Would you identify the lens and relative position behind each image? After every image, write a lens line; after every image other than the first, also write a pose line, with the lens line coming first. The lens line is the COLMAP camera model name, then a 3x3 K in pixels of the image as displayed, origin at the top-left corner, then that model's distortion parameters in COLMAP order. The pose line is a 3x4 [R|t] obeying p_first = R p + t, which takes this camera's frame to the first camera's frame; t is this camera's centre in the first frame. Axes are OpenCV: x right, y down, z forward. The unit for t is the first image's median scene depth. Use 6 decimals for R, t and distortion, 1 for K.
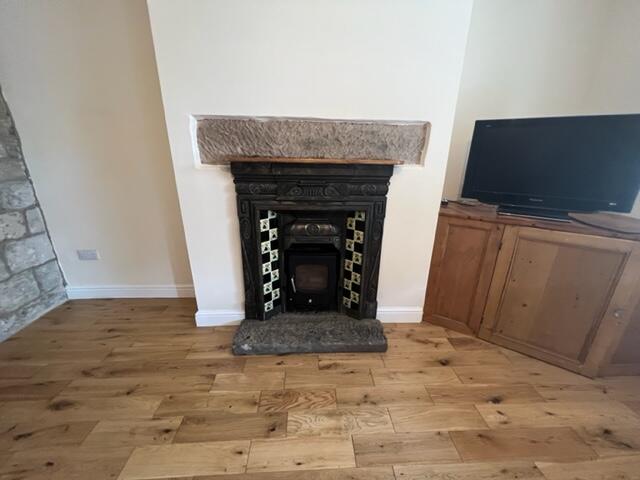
lens RADIAL K [[257.0, 0, 320.9], [0, 257.0, 240.3], [0, 0, 1]] dist [0.001553, 0.000271]
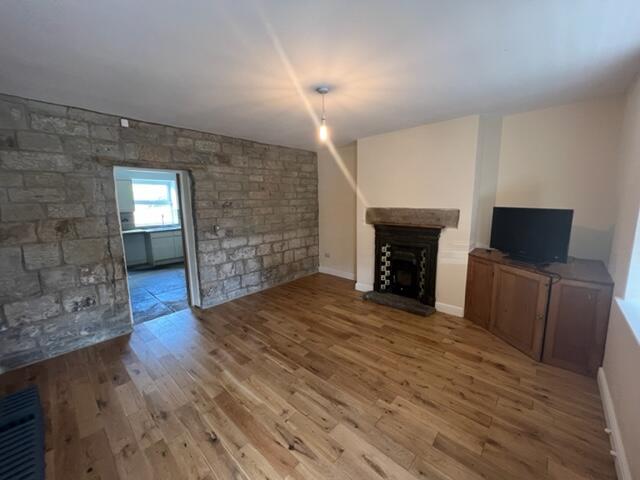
lens RADIAL K [[257.7, 0, 319.1], [0, 257.7, 239.1], [0, 0, 1]] dist [0.000553, 0.000410]
pose [[0.706066, 0.083927, -0.703155, 1.012411], [-0.202430, 0.975439, -0.086842, 0.175943], [0.678596, 0.203656, 0.705713, -1.105766]]
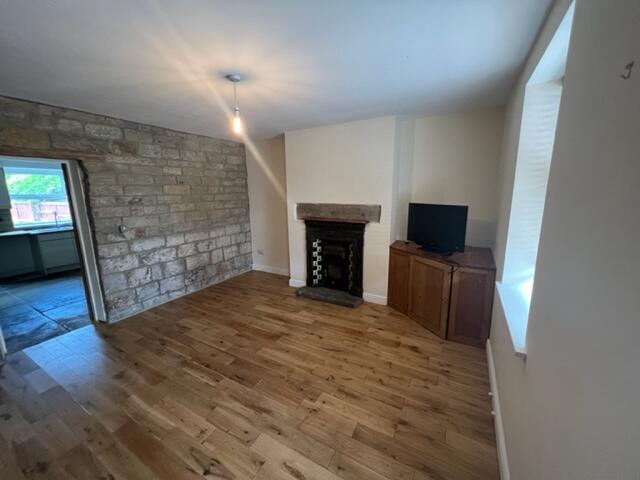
lens RADIAL K [[257.7, 0, 319.5], [0, 257.7, 239.4], [0, 0, 1]] dist [0.000553, 0.000410]
pose [[0.847938, 0.075072, -0.524753, 1.060500], [-0.146255, 0.984630, -0.095468, 0.114691], [0.509520, 0.157698, 0.845884, -1.014656]]
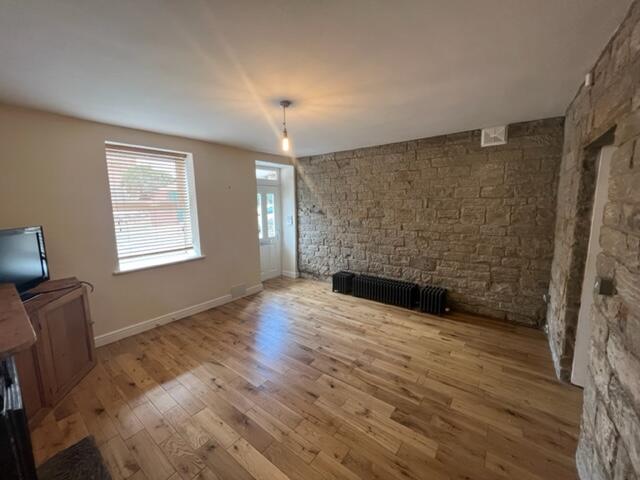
lens RADIAL K [[257.7, 0, 320.5], [0, 257.7, 238.0], [0, 0, 1]] dist [0.000553, 0.000410]
pose [[-0.770957, -0.085474, 0.631126, -1.020815], [0.210311, 0.901199, 0.378958, -0.512586], [-0.601162, 0.424893, -0.676809, 0.781817]]
